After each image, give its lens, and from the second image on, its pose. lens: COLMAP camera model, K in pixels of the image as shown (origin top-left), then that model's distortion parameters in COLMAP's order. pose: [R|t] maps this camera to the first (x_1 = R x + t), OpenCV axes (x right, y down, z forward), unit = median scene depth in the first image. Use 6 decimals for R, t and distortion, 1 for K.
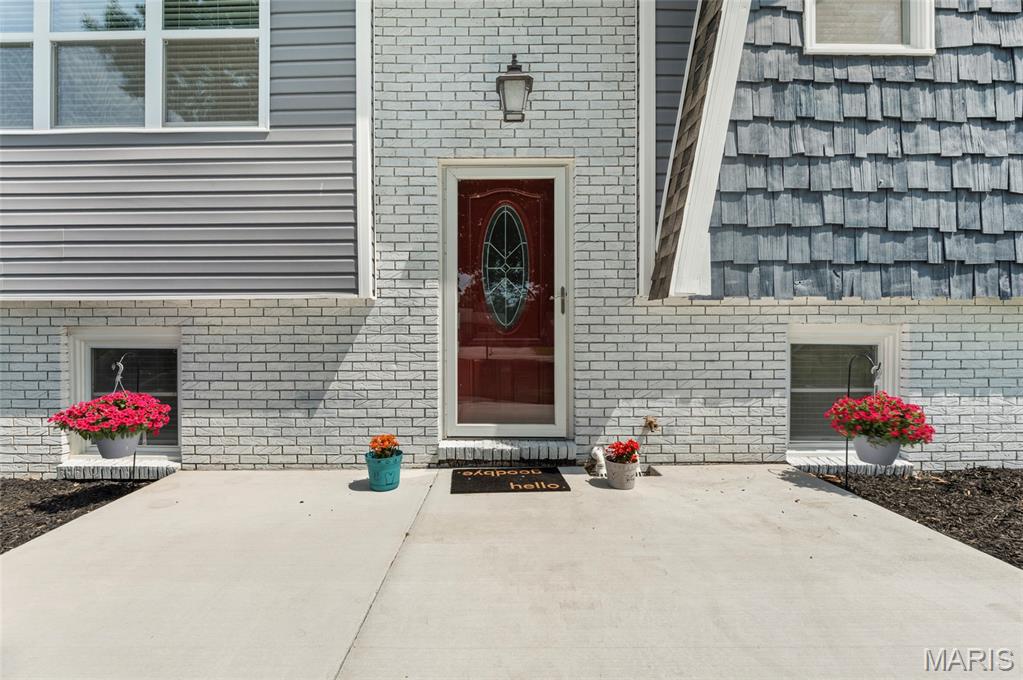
lens RADIAL K [[457.7, 0, 512.6], [0, 457.7, 336.7], [0, 0, 1]] dist [-0.010050, 0.000033]
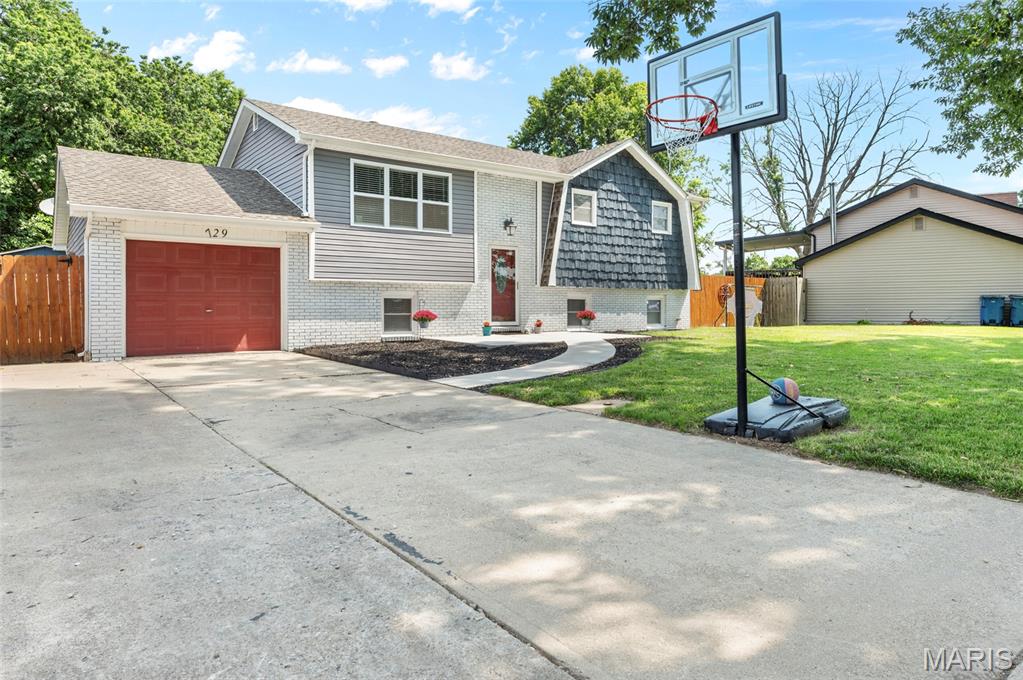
lens RADIAL K [[634.9, 0, 512.7], [0, 634.9, 308.0], [0, 0, 1]] dist [0.000426, 0.000010]
pose [[0.808119, 0.002186, 0.589015, -2.948909], [0.003233, 0.999962, -0.008147, 0.138201], [-0.589011, 0.008489, 0.808081, -3.071404]]
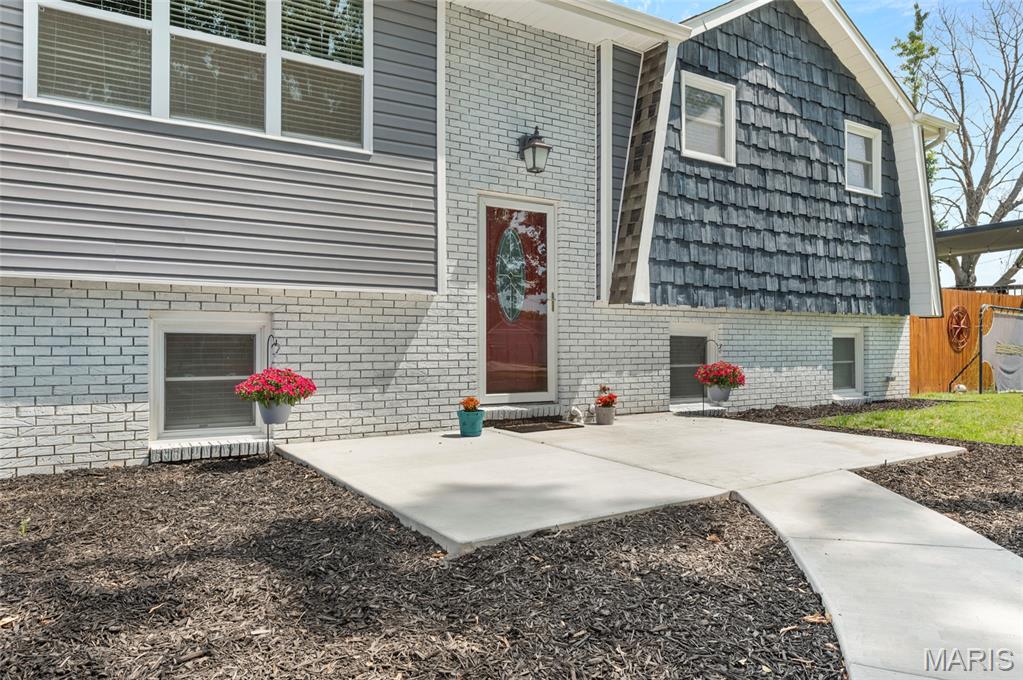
lens RADIAL K [[743.4, 0, 511.5], [0, 743.4, 340.0], [0, 0, 1]] dist [-0.004372, -0.001066]
pose [[0.828206, 0.007244, 0.560377, -1.337594], [0.003121, 0.999841, -0.017538, 0.079725], [-0.560416, 0.016274, 0.828052, -0.844269]]
